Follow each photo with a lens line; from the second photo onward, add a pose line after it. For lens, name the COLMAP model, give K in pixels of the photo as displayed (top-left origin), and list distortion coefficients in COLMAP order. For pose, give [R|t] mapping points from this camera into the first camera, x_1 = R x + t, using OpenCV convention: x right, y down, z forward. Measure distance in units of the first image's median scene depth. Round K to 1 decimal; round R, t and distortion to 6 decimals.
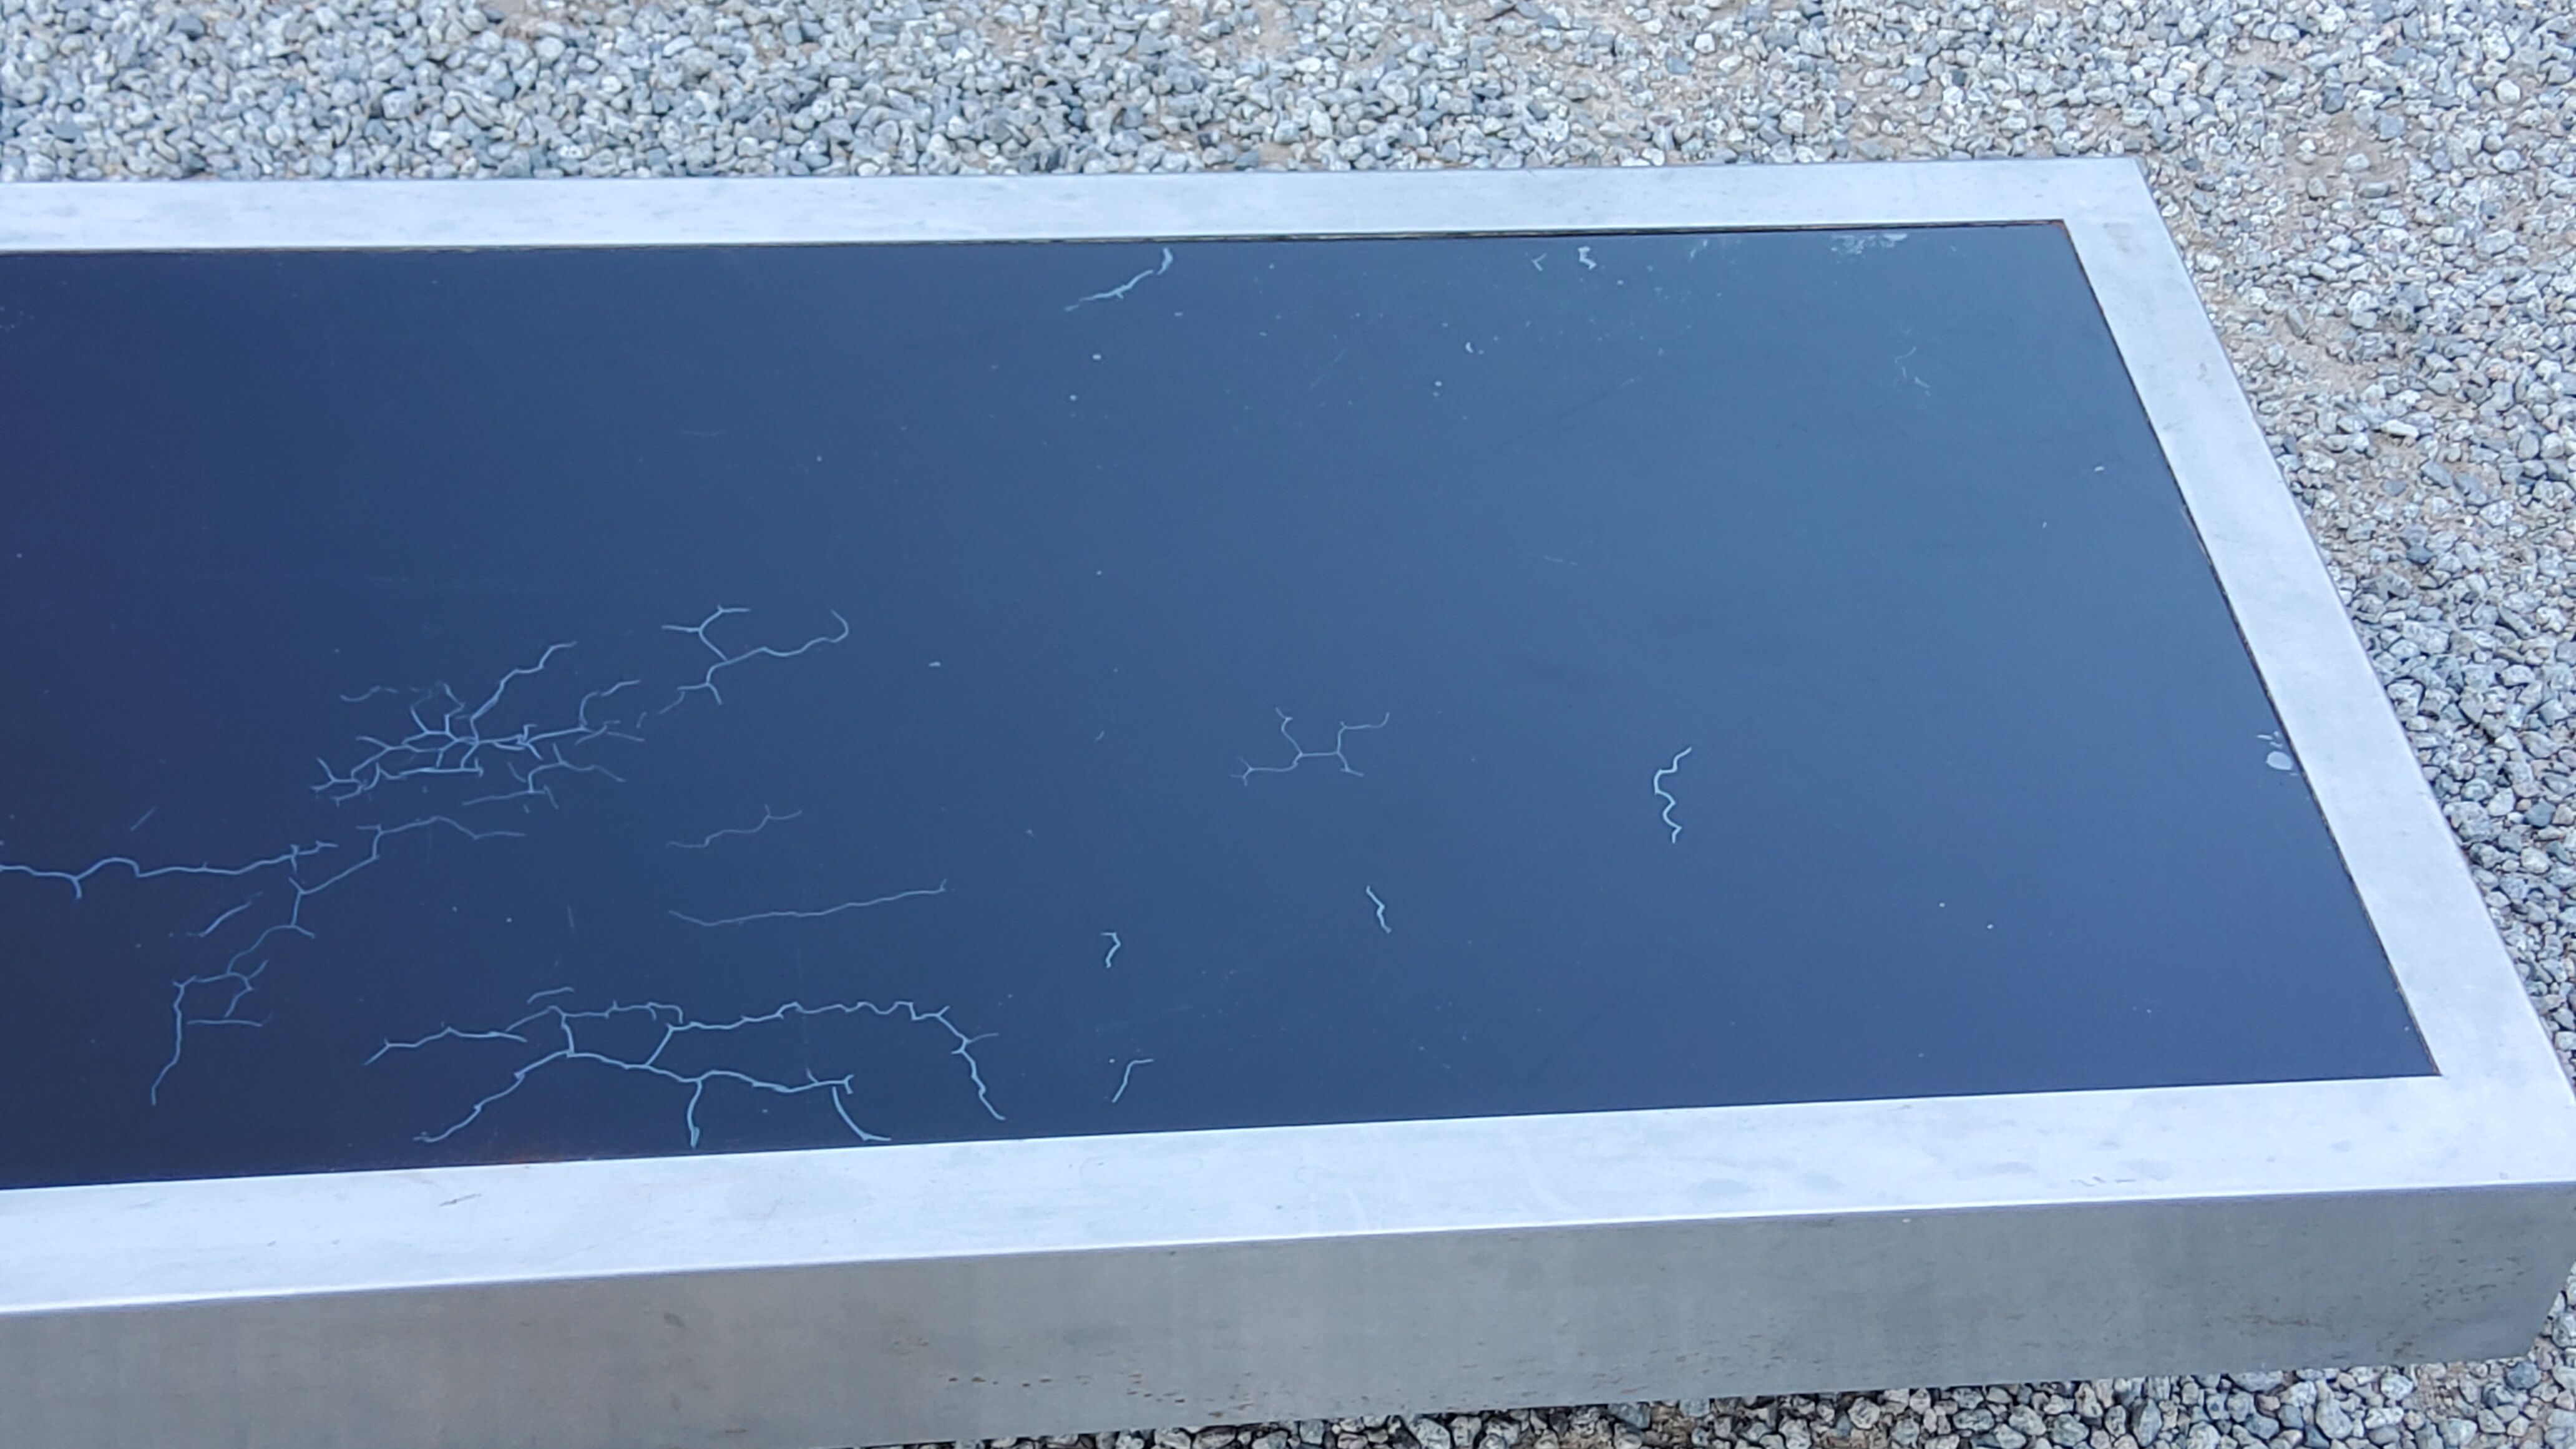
lens RADIAL K [[3849.9, 0, 1260.1], [0, 3849.9, 713.4], [0, 0, 1]] dist [0.188485, -0.529021]
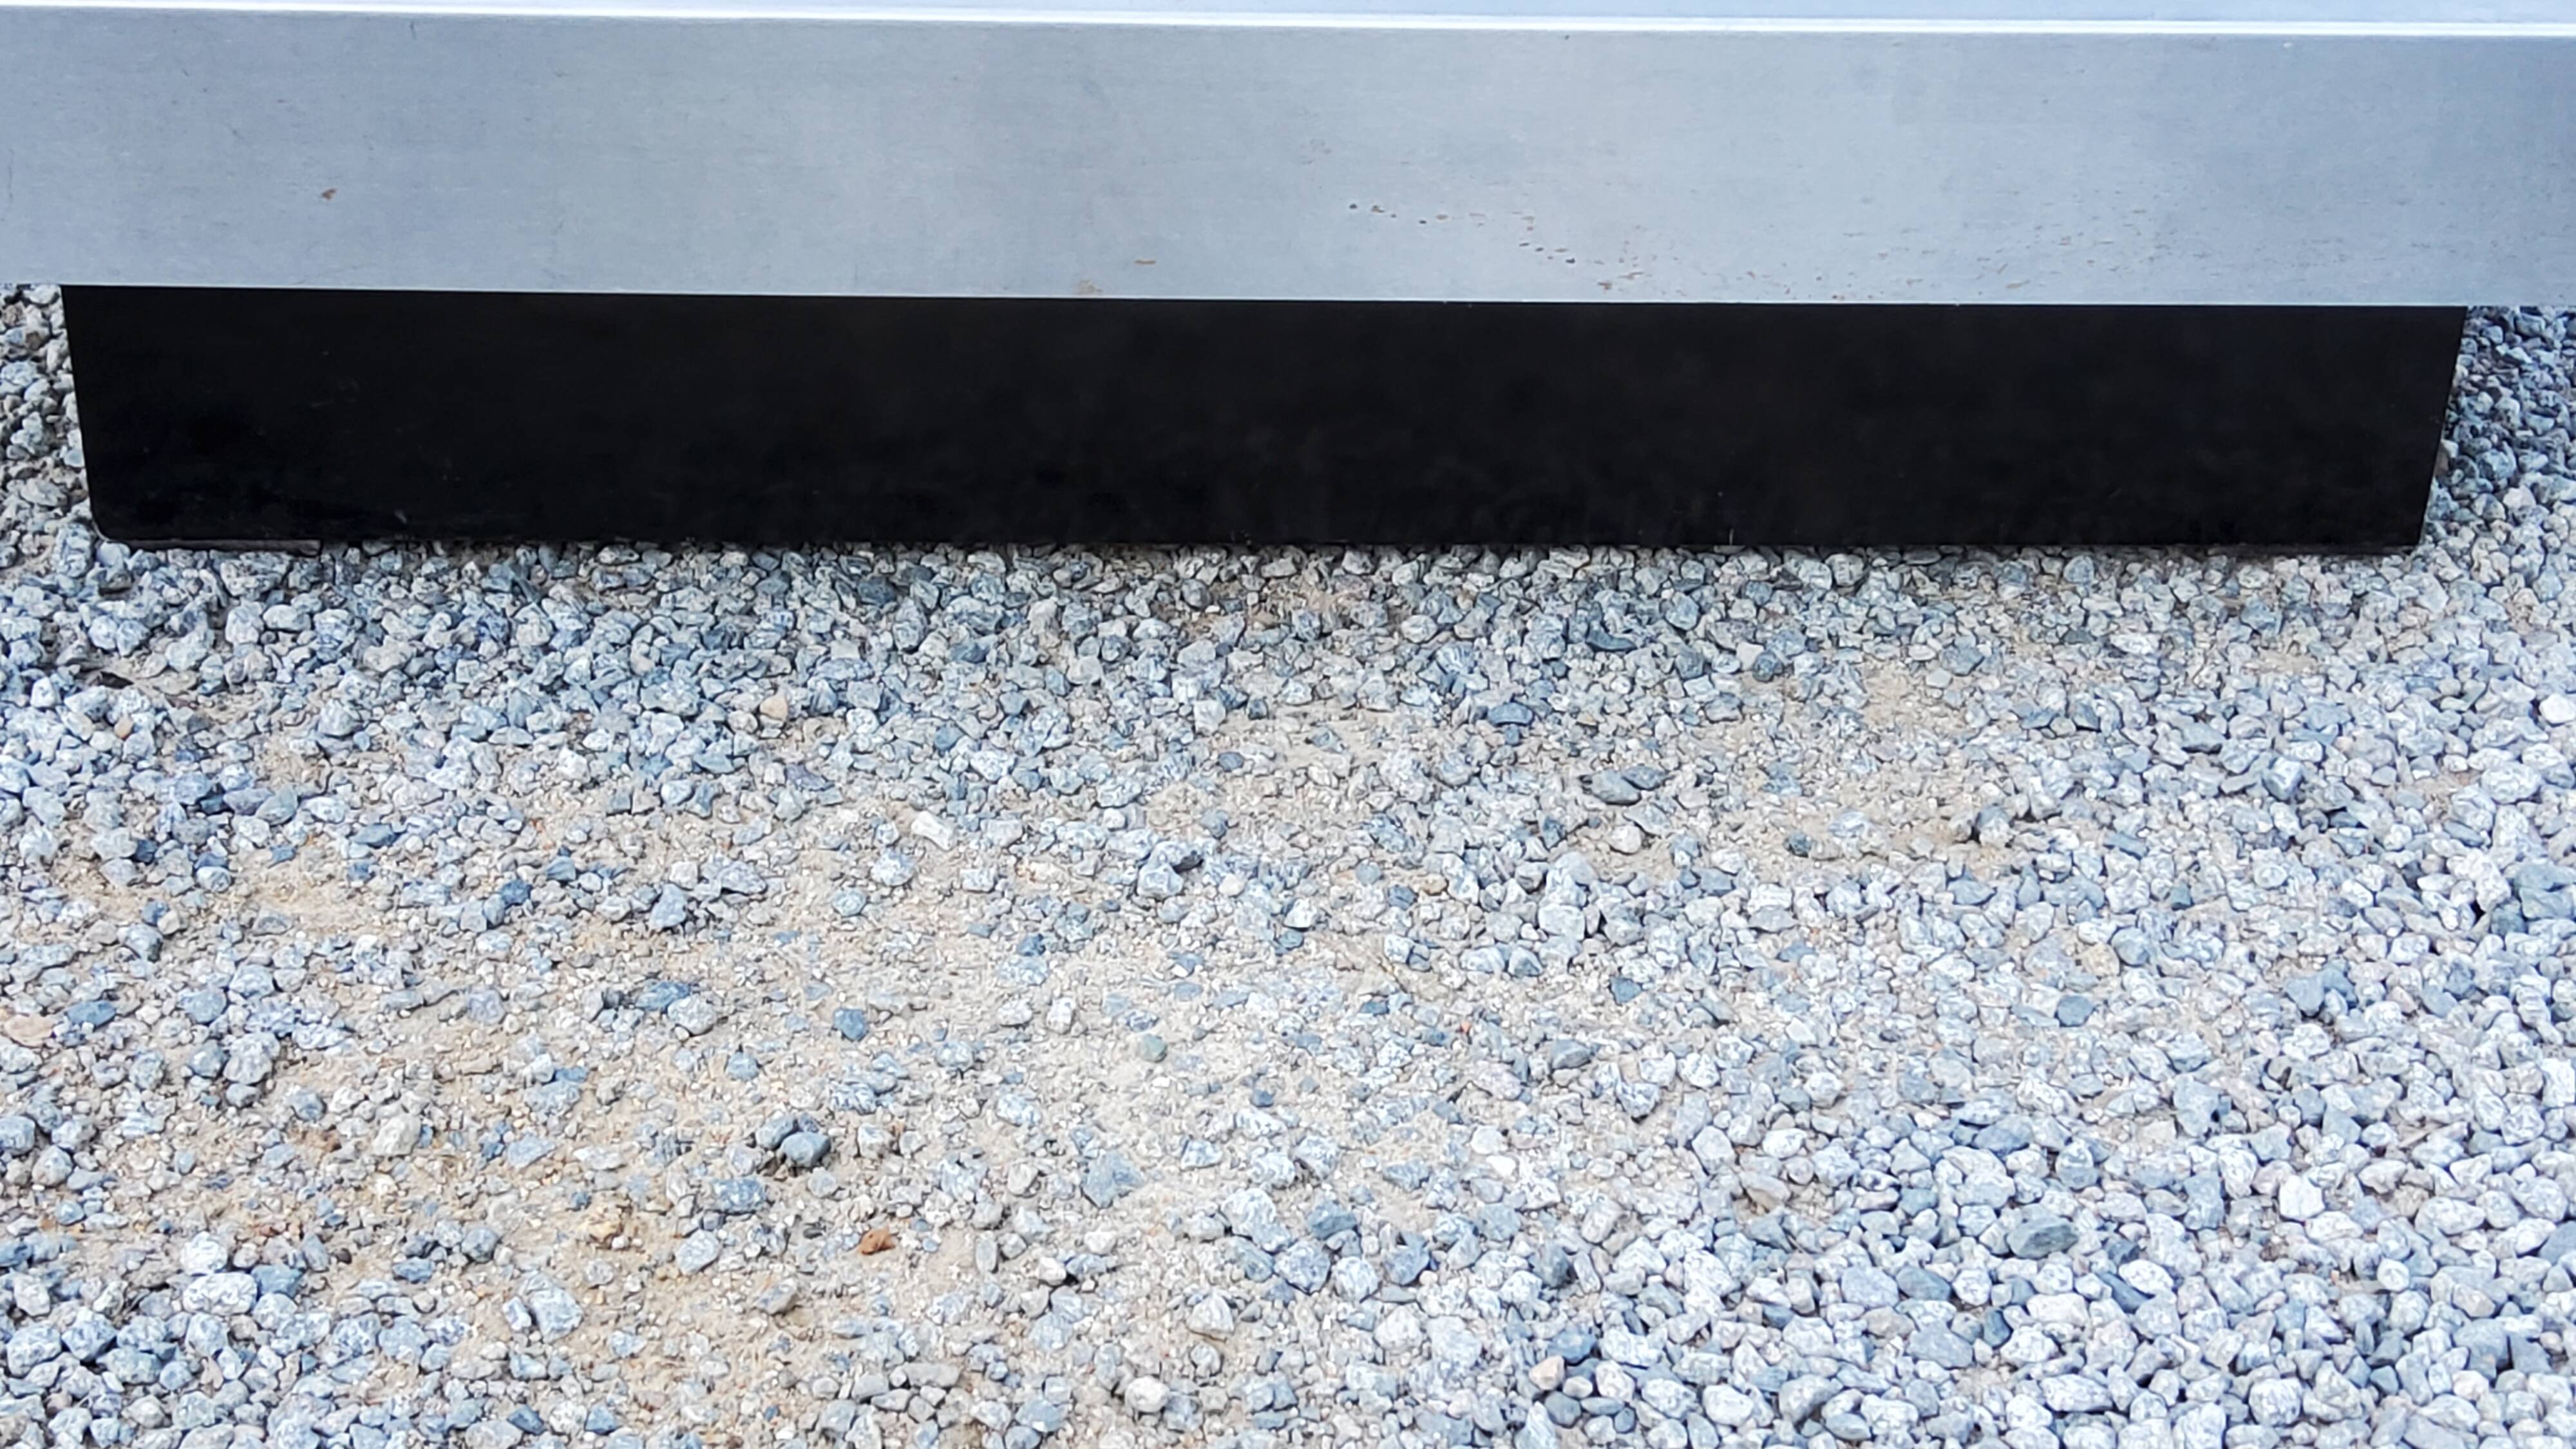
lens RADIAL K [[3849.9, 0, 1260.1], [0, 3849.9, 713.4], [0, 0, 1]] dist [0.188485, -0.529021]
pose [[0.996174, 0.000775, -0.087389, -0.011063], [-0.022809, 0.967609, -0.251421, 0.468194], [0.084364, 0.252452, 0.963925, 0.024623]]
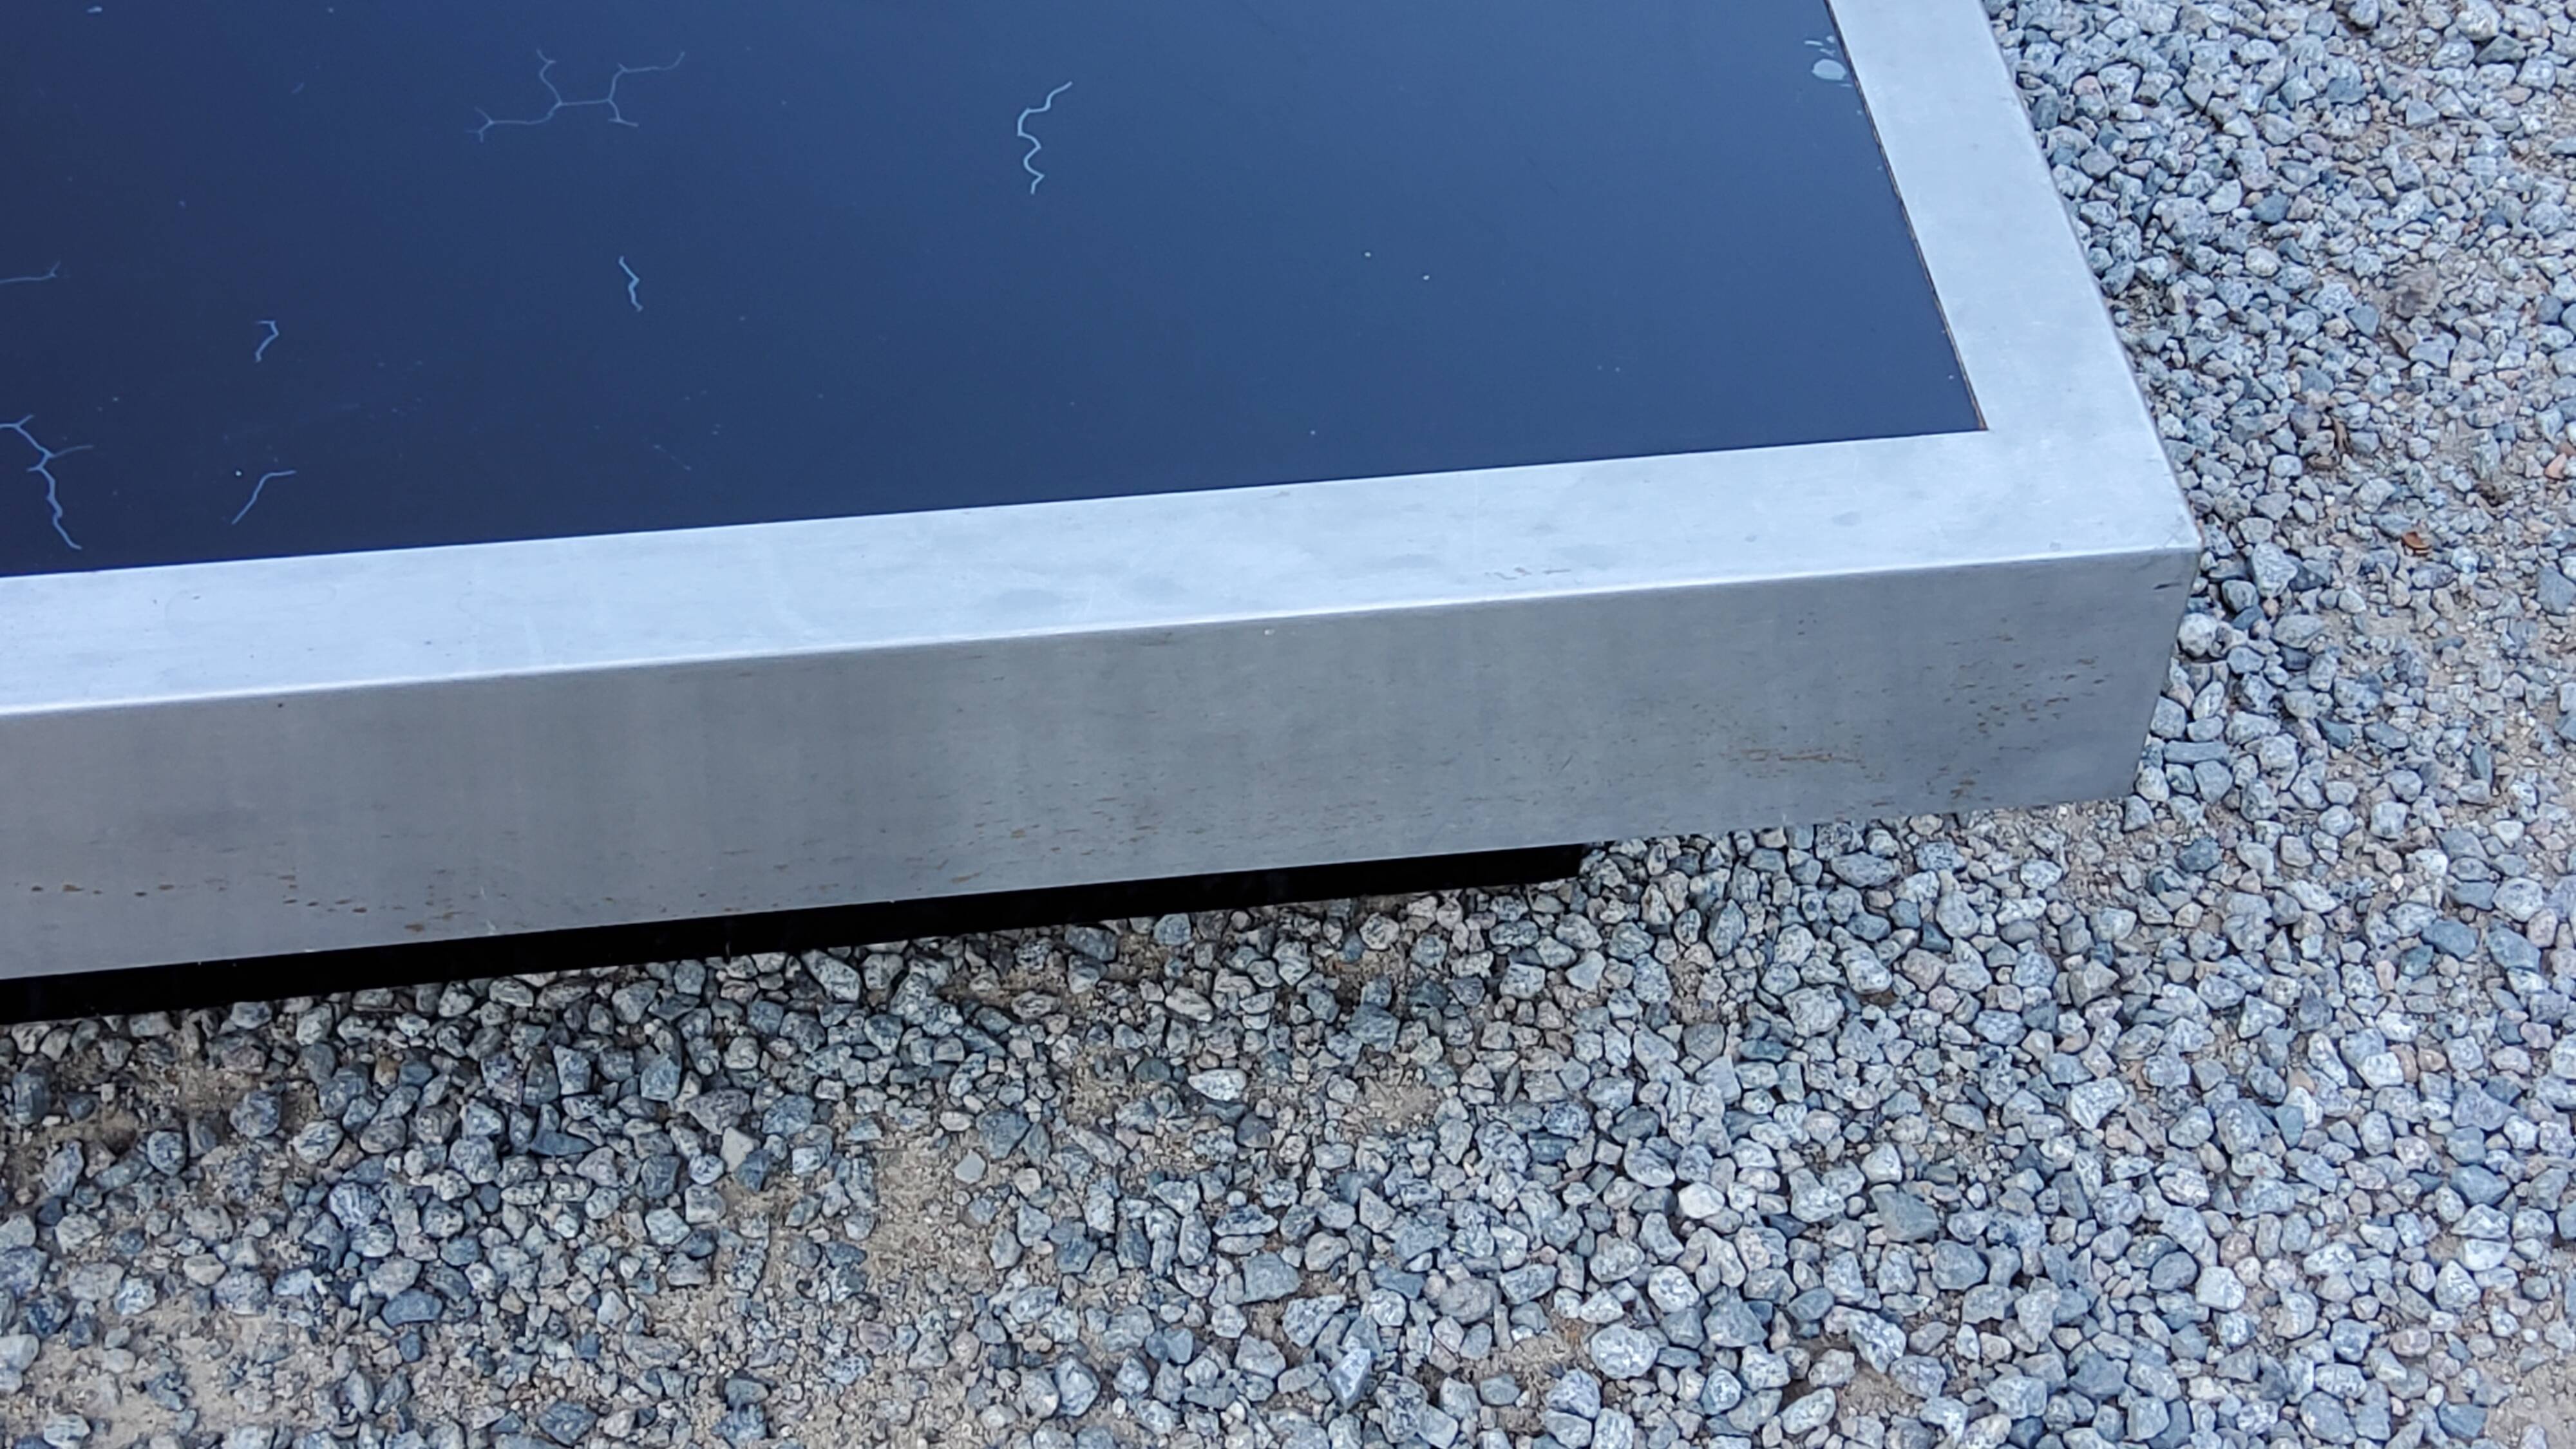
lens RADIAL K [[3849.9, 0, 1260.1], [0, 3849.9, 713.4], [0, 0, 1]] dist [0.188485, -0.529021]
pose [[0.998916, -0.039772, -0.024201, 0.151113], [0.041316, 0.996892, 0.067077, 0.078933], [0.021458, -0.068004, 0.997454, 0.195550]]
